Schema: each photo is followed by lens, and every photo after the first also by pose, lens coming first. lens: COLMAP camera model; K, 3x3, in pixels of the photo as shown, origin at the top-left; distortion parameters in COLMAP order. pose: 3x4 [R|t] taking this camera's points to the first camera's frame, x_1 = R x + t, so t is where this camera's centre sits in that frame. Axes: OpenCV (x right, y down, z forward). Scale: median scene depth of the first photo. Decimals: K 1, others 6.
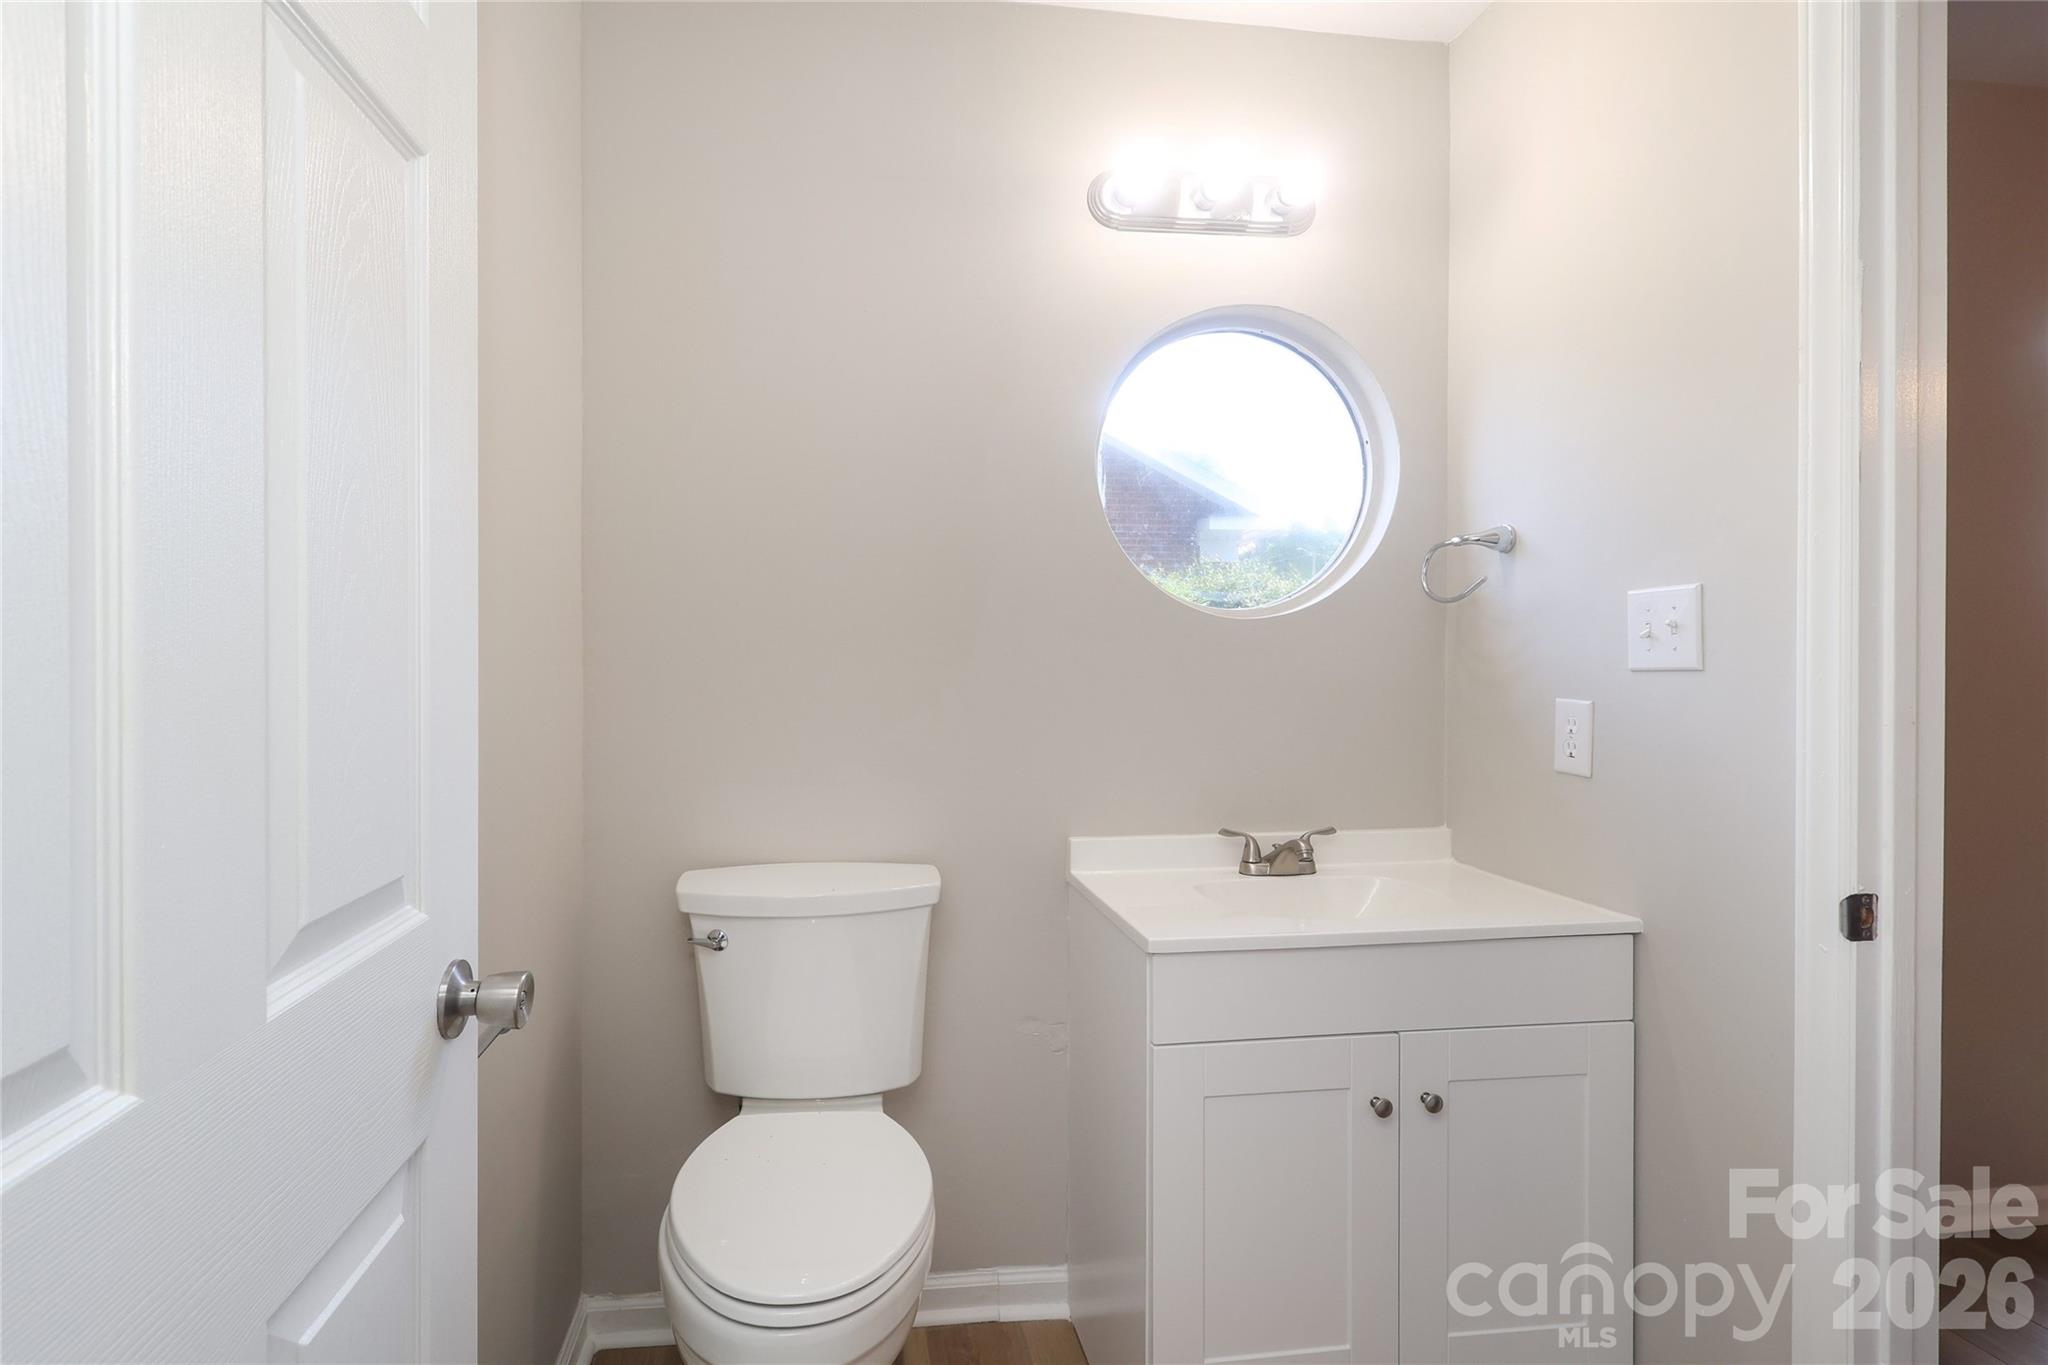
lens RADIAL K [[958.0, 0, 1001.0], [0, 958.0, 677.3], [0, 0, 1]] dist [-0.001388, 0.000593]
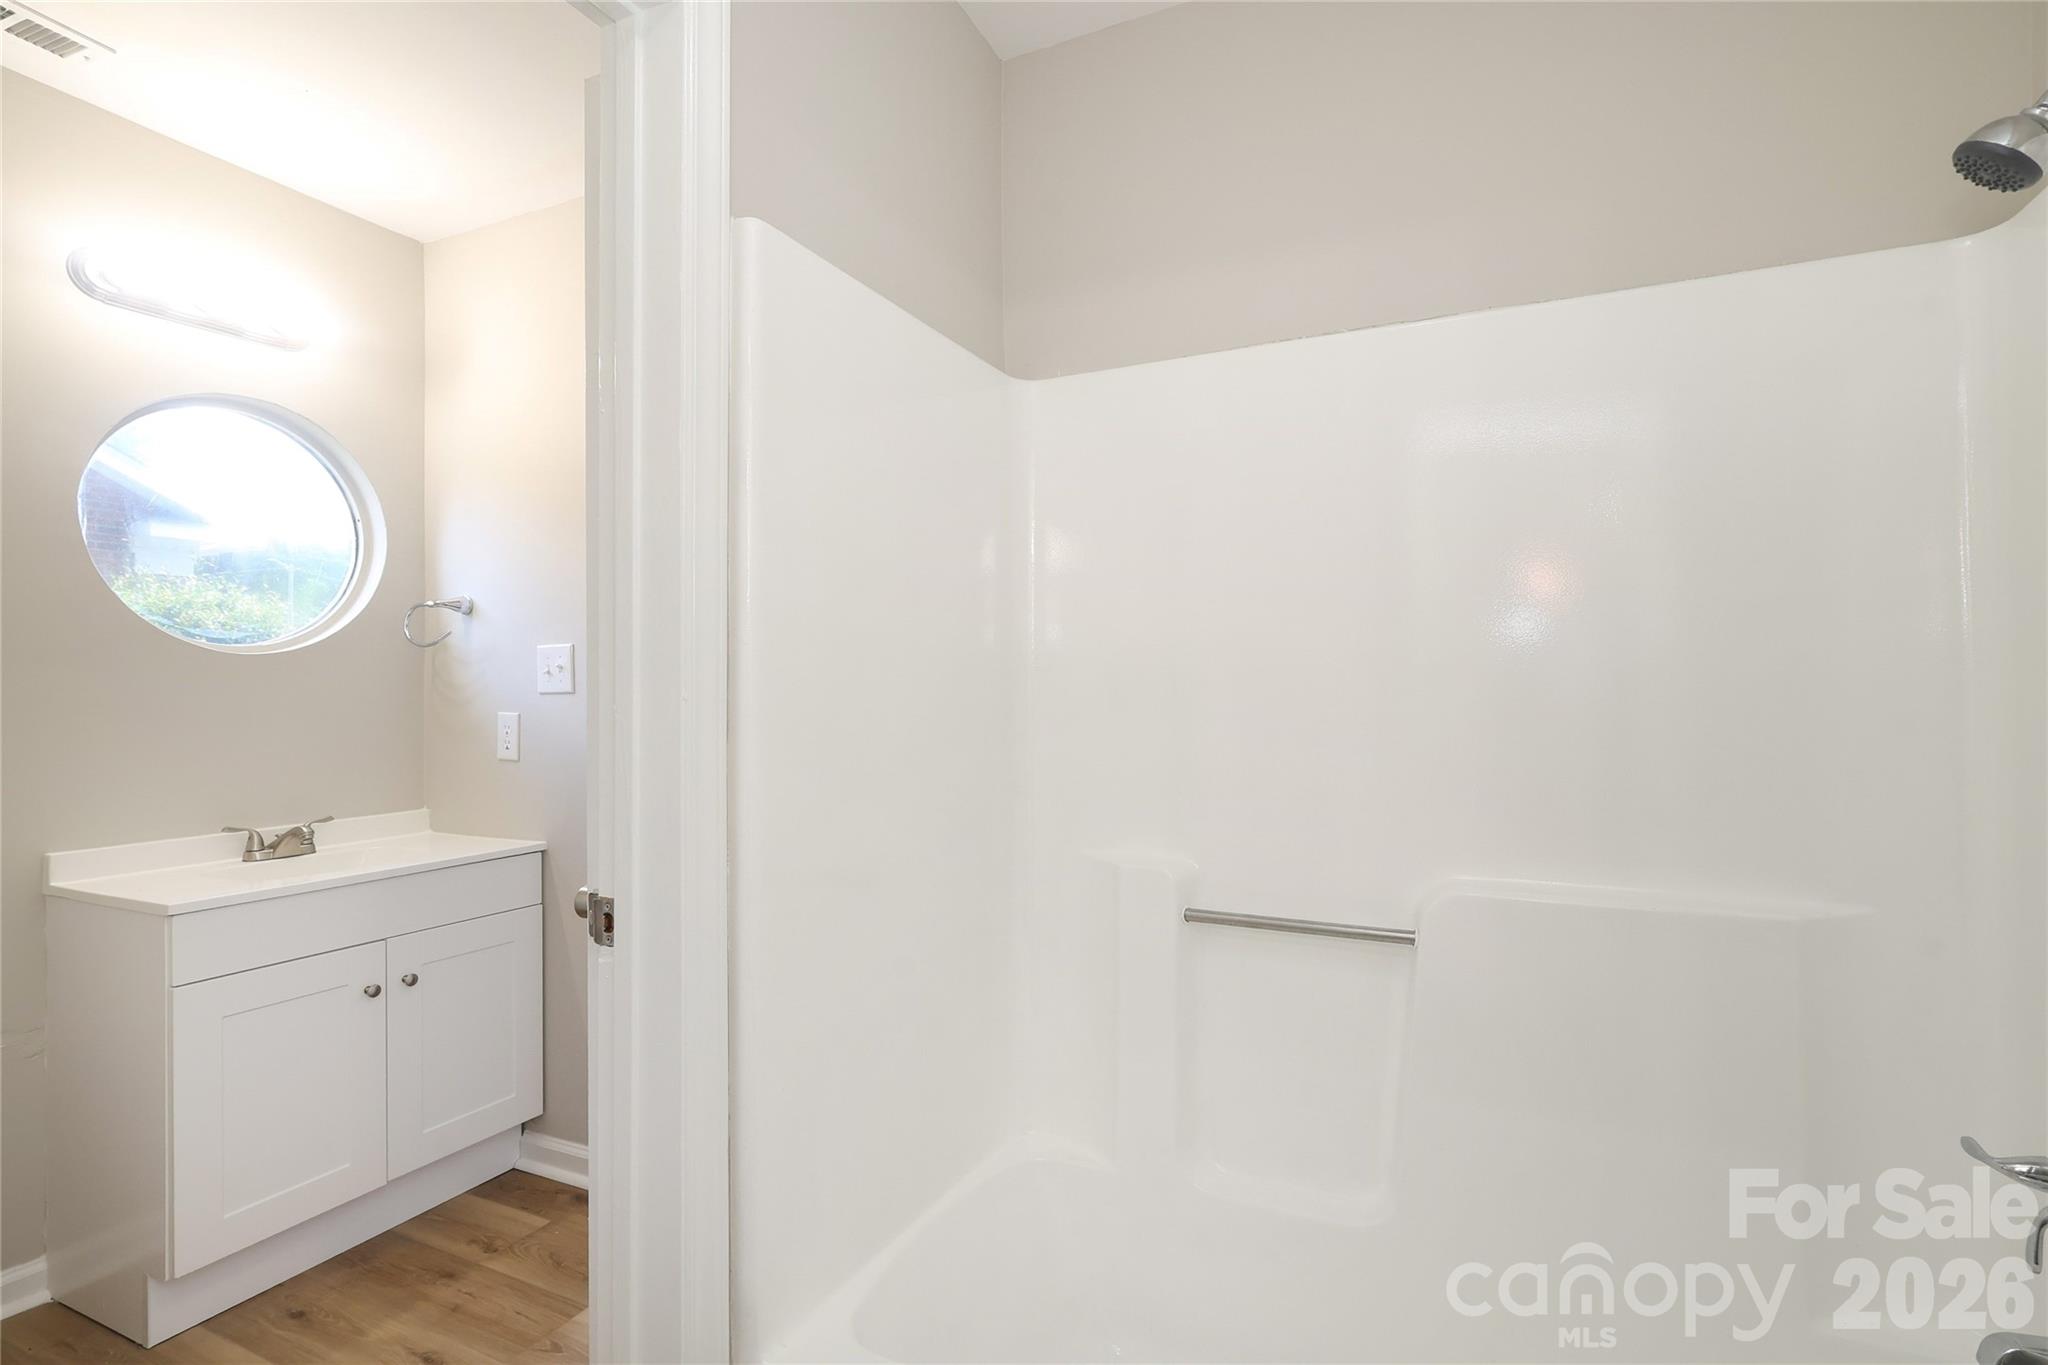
lens RADIAL K [[978.4, 0, 1032.2], [0, 978.4, 681.5], [0, 0, 1]] dist [0.001625, -0.000478]
pose [[0.569193, 0.002373, 0.822200, -0.207606], [0.018019, 0.999720, -0.015360, 0.011150], [-0.822006, 0.023559, 0.568991, -0.550652]]
